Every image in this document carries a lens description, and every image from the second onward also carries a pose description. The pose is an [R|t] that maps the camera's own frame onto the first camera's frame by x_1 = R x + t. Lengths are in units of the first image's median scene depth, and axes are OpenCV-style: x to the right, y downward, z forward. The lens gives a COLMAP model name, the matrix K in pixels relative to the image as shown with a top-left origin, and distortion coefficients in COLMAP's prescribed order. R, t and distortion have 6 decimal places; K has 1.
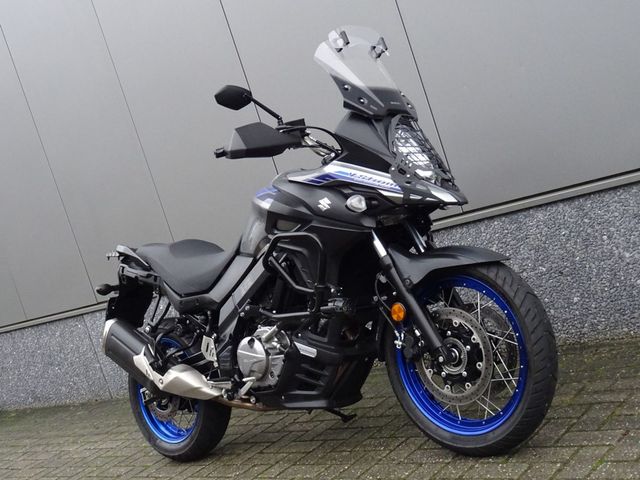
lens RADIAL K [[868.2, 0, 320.0], [0, 868.2, 239.5], [0, 0, 1]] dist [0.044129, 0.000000]
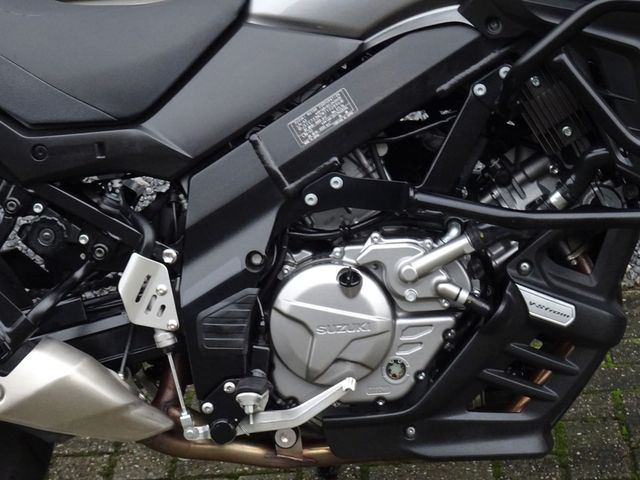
lens RADIAL K [[1964.5, 0, 320.0], [0, 1964.5, 240.4], [0, 0, 1]] dist [0.139527, 0.000000]
pose [[0.761576, 0.010127, 0.647996, -0.591225], [-0.104458, 0.988722, 0.107316, 0.017756], [-0.639601, -0.149418, 0.754045, 0.403189]]
